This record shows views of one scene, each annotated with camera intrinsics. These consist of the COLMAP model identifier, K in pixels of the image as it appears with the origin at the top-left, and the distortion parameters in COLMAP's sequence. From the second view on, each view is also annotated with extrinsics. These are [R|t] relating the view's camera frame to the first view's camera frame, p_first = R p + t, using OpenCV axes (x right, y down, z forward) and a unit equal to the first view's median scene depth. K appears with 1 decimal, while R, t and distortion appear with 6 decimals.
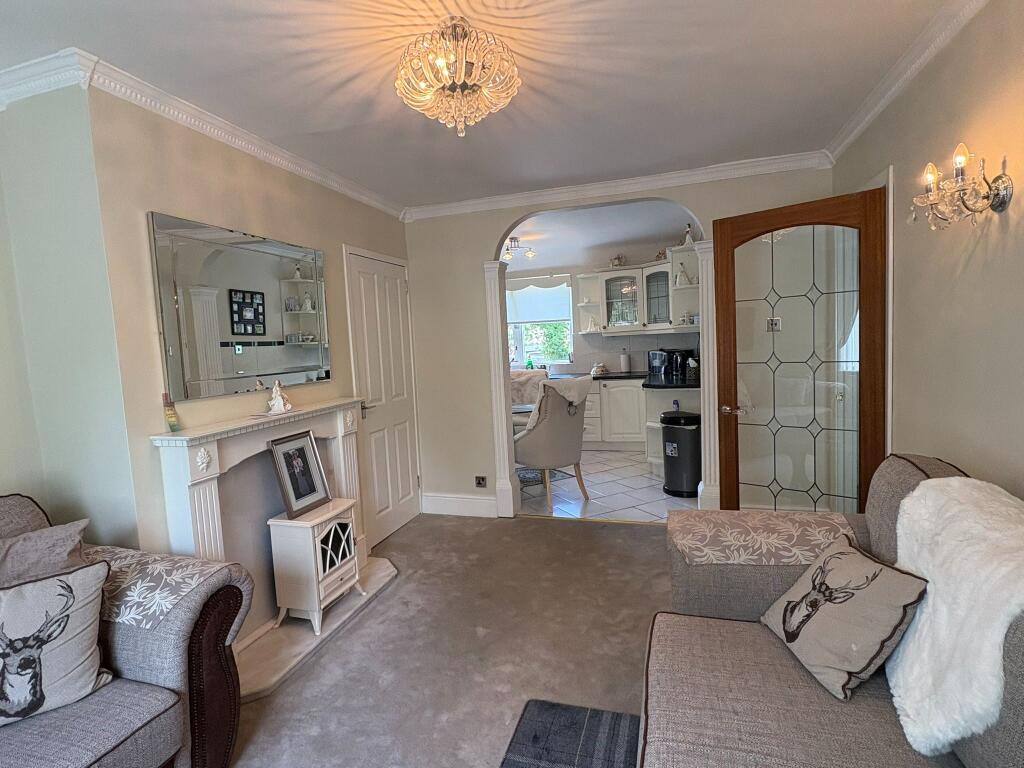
lens RADIAL K [[527.6, 0, 510.2], [0, 527.6, 380.1], [0, 0, 1]] dist [-0.003440, -0.000112]
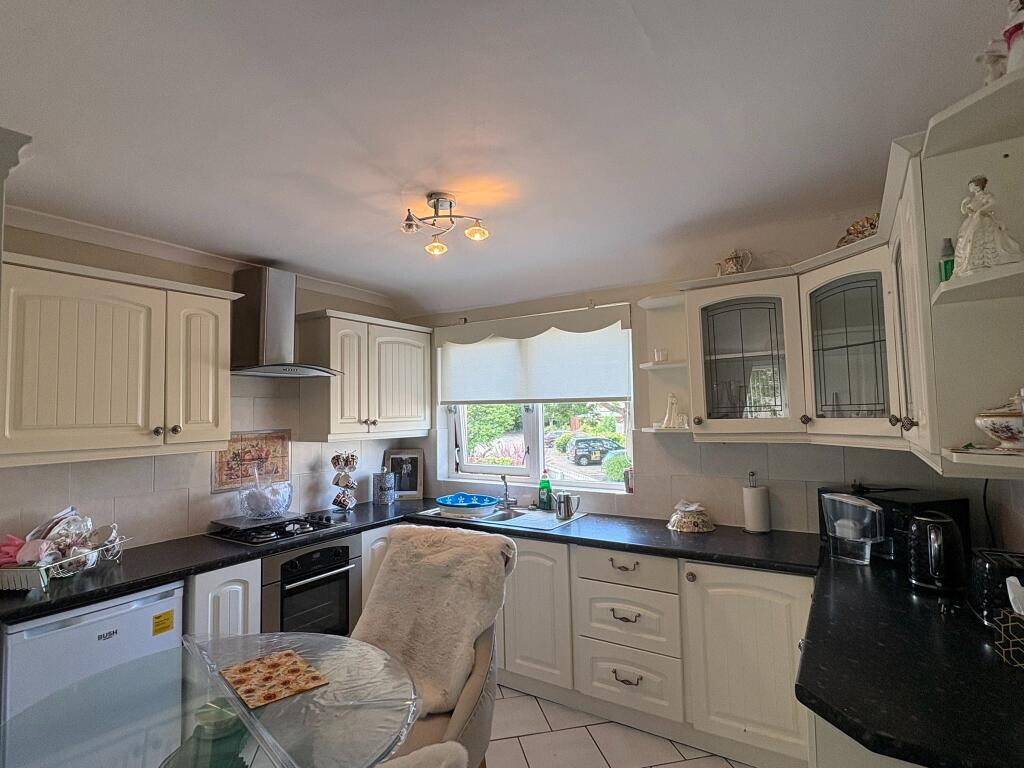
lens RADIAL K [[527.6, 0, 512.4], [0, 527.6, 381.8], [0, 0, 1]] dist [-0.003440, -0.000112]
pose [[0.965817, 0.022112, -0.258278, 0.143083], [-0.056387, 0.990418, -0.126066, -0.069479], [0.253016, 0.136320, 0.957810, 0.562282]]
